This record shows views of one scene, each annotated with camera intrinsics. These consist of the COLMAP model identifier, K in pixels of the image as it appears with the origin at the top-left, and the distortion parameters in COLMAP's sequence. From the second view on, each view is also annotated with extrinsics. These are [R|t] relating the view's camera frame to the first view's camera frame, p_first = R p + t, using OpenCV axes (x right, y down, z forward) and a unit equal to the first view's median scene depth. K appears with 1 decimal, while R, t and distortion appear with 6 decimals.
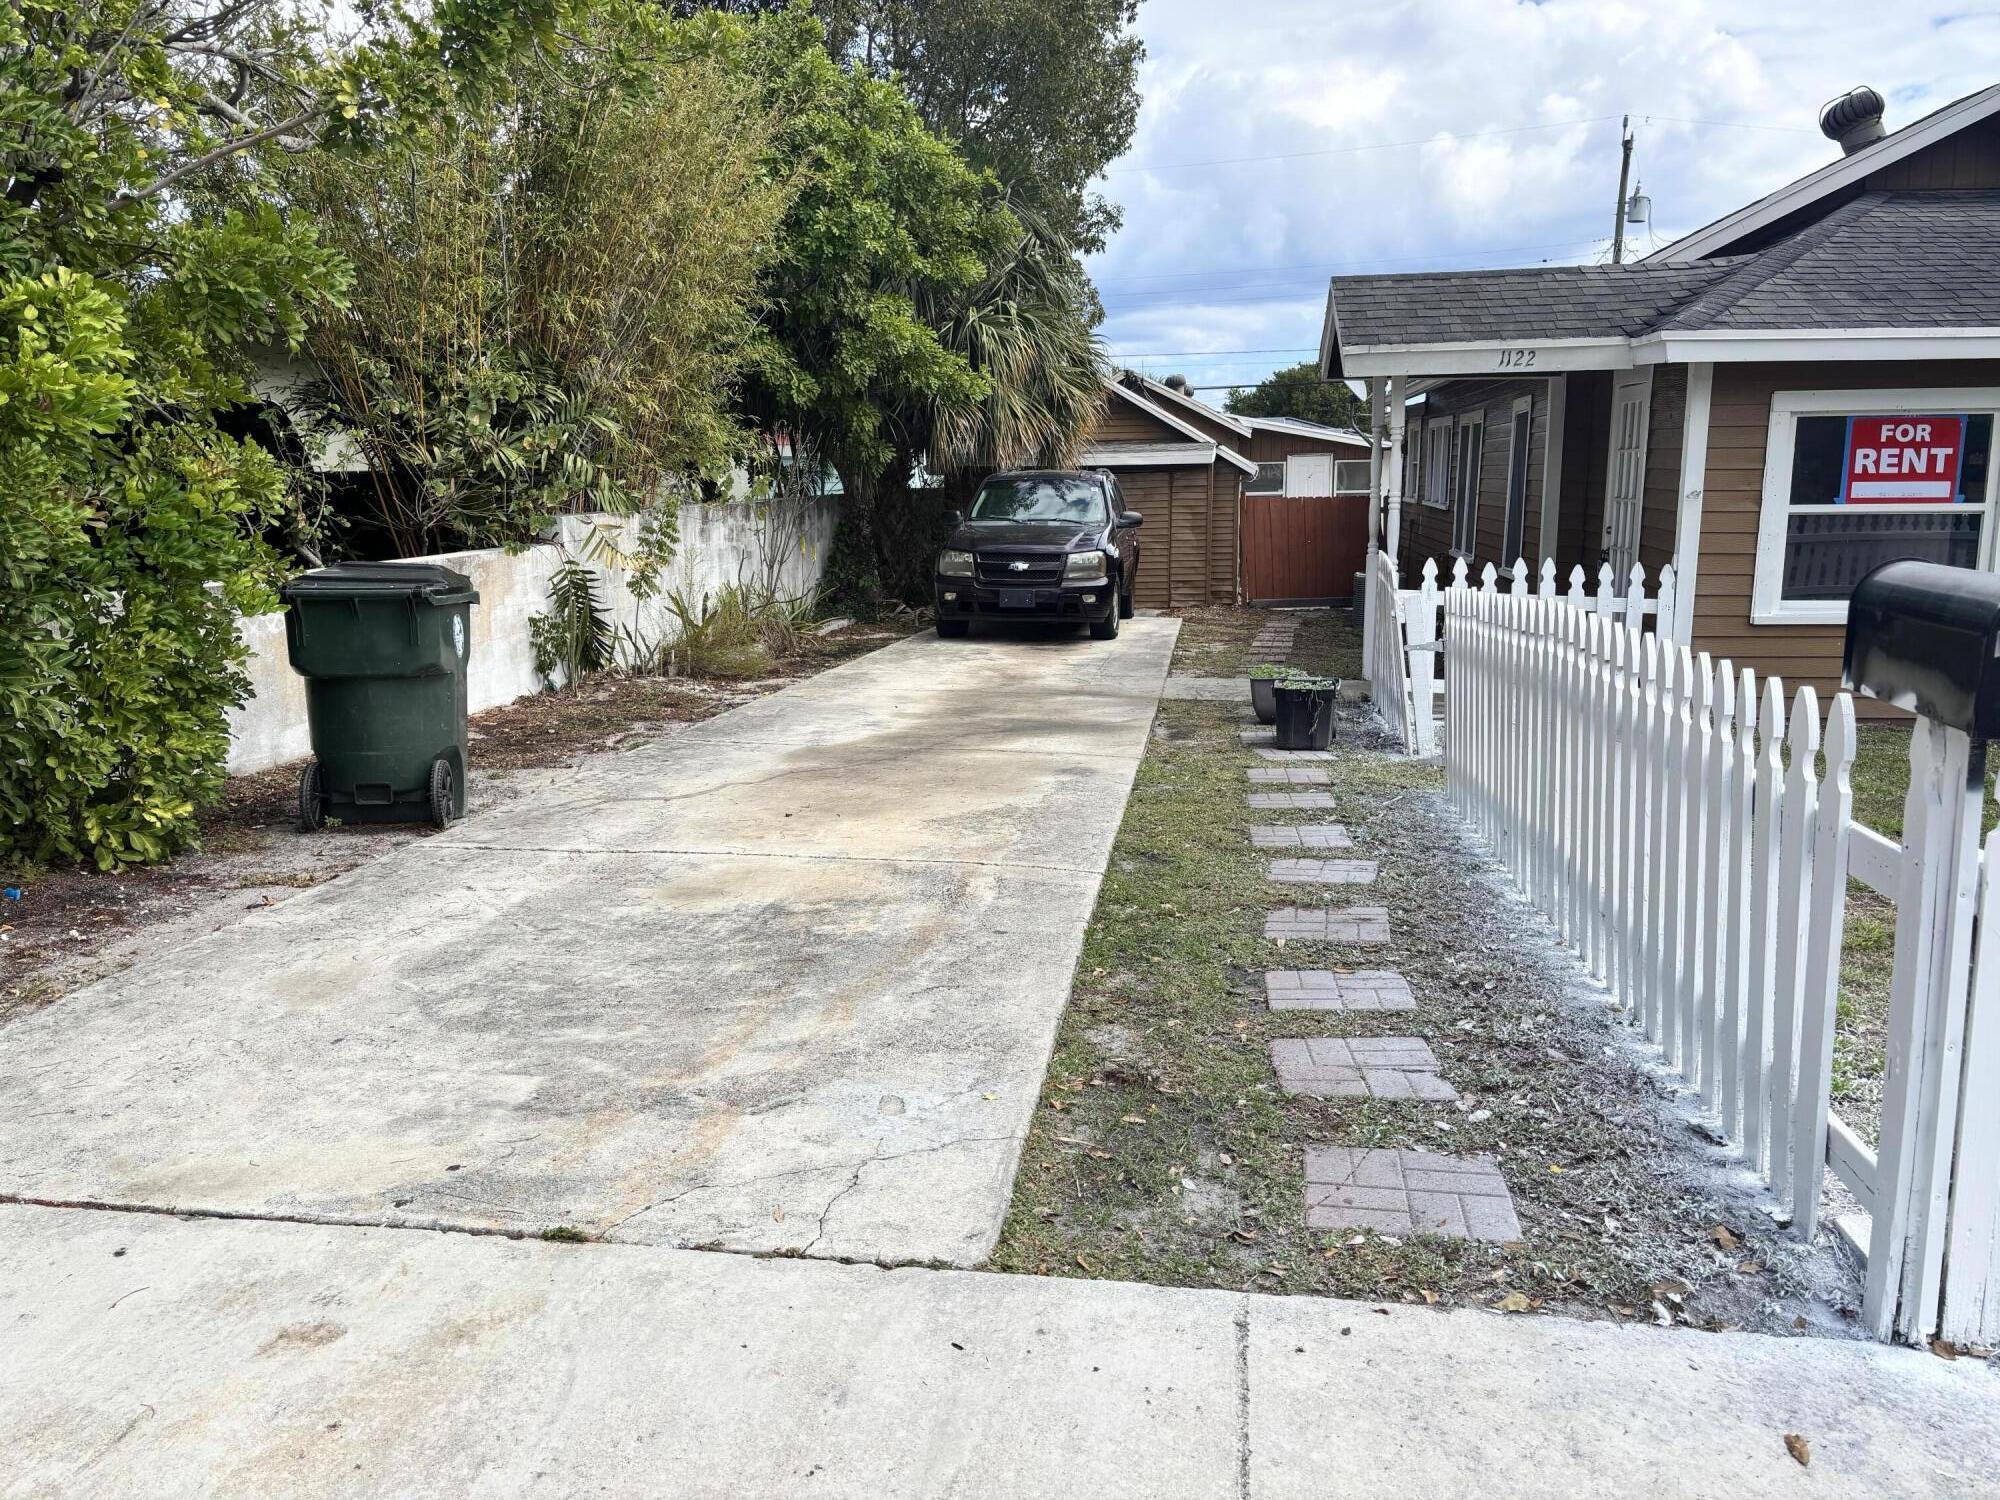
lens RADIAL K [[1491.6, 0, 1000.0], [0, 1491.6, 750.0], [0, 0, 1]] dist [0.015371, -0.008677]
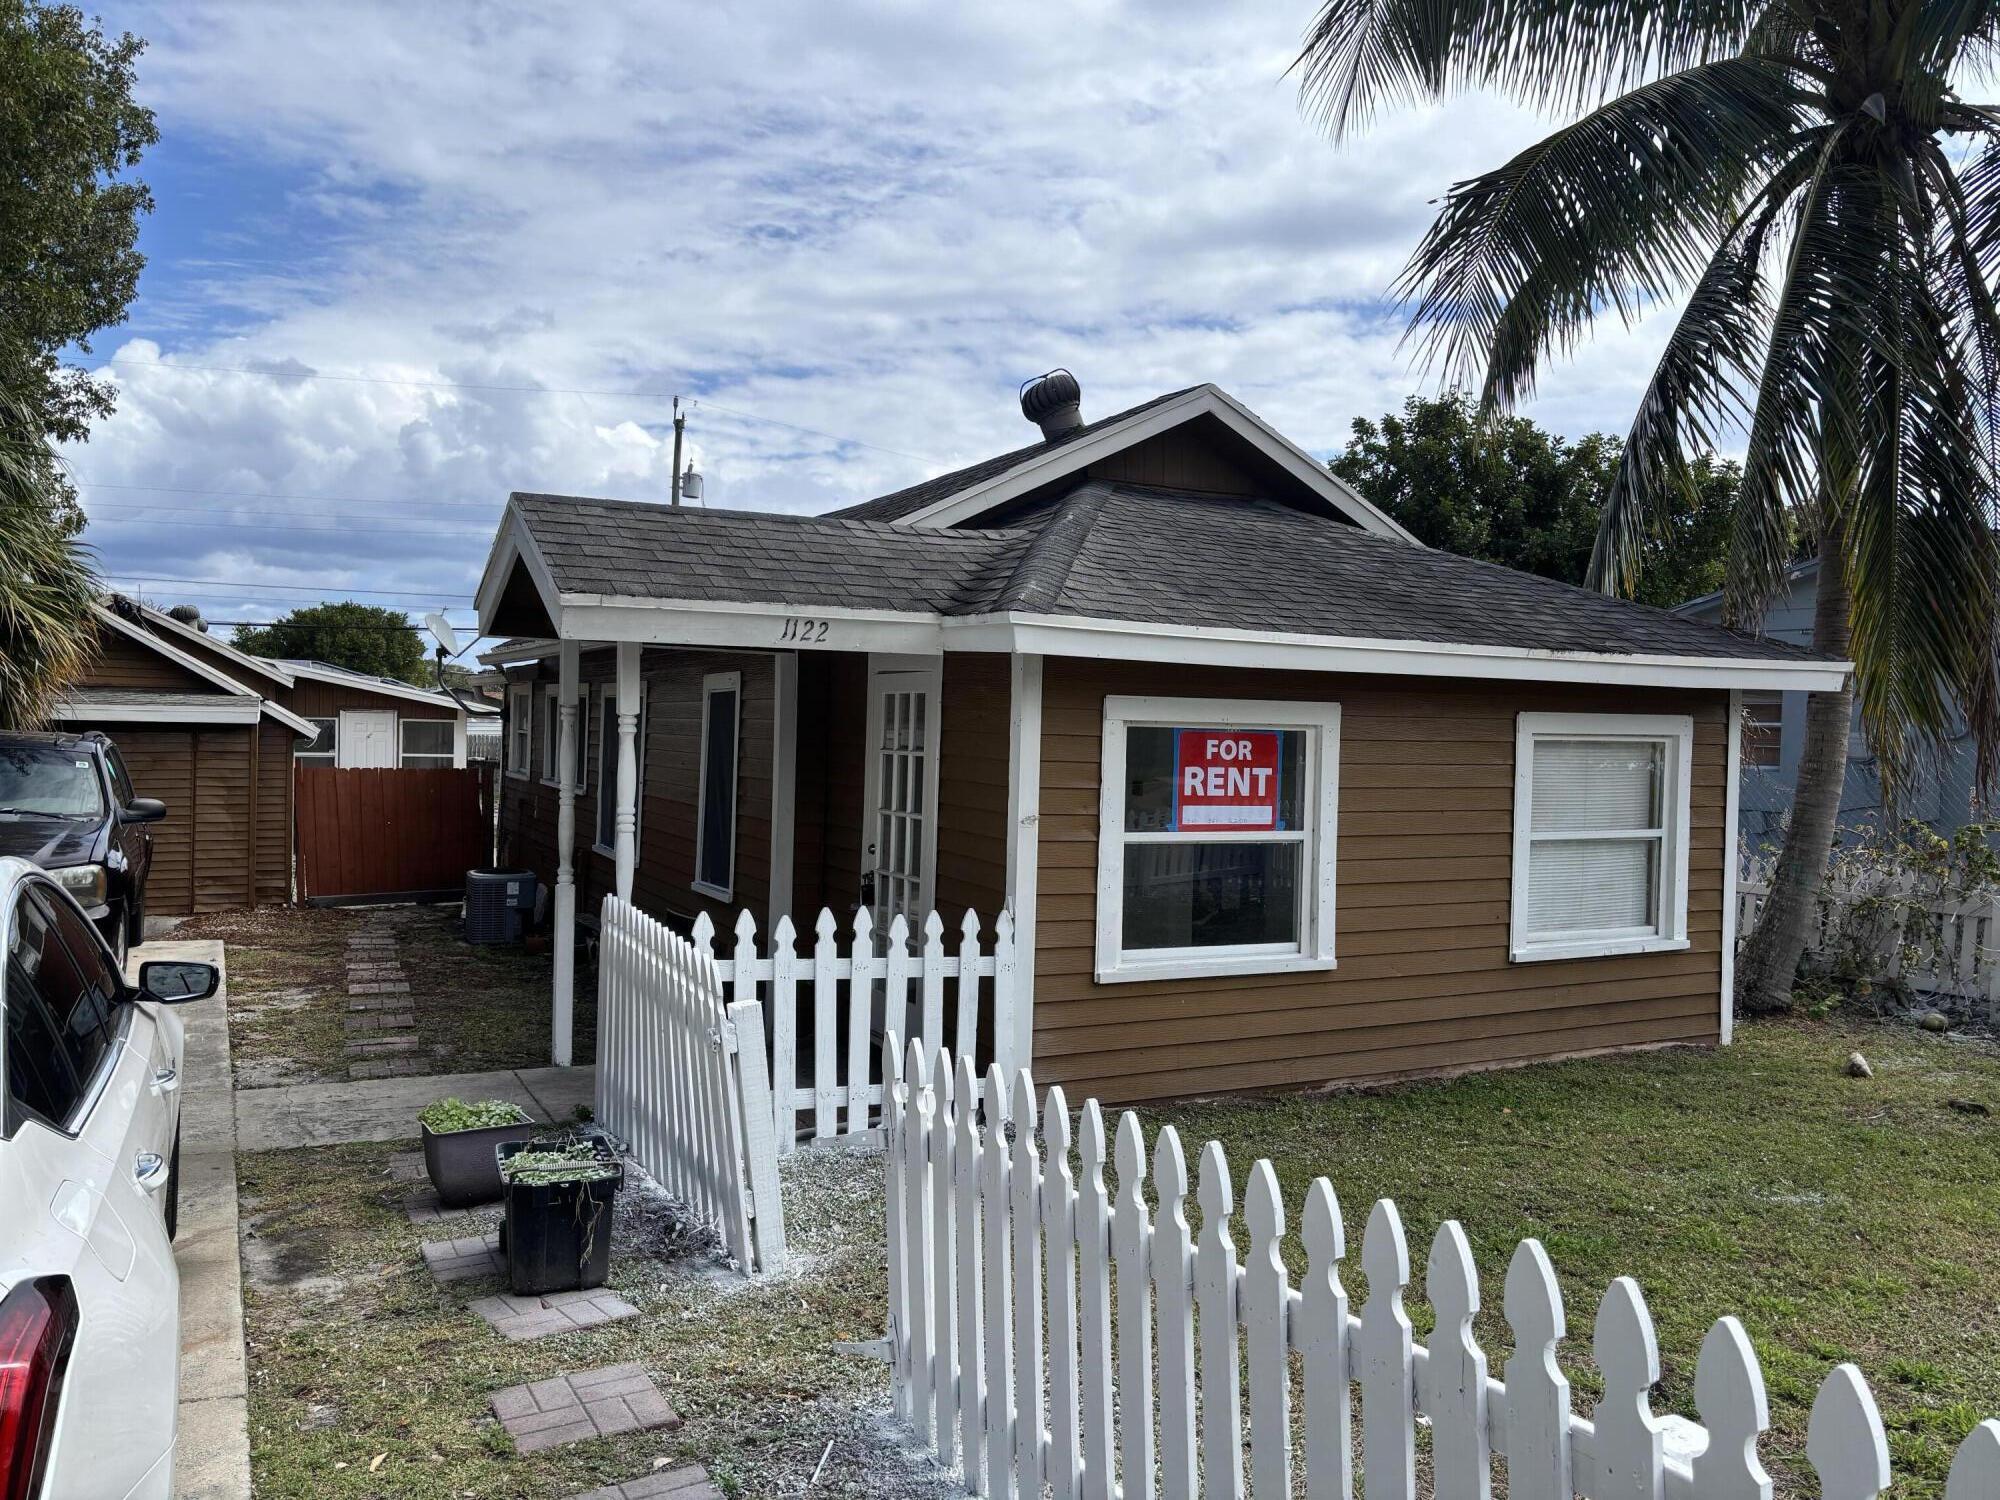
lens RADIAL K [[1476.6, 0, 1002.3], [0, 1476.6, 768.4], [0, 0, 1]] dist [0.068182, -0.093194]
pose [[0.808865, 0.014825, 0.587808, 0.004578], [0.074455, 0.989053, -0.127400, -0.092277], [-0.583262, 0.146815, 0.798906, 0.360872]]
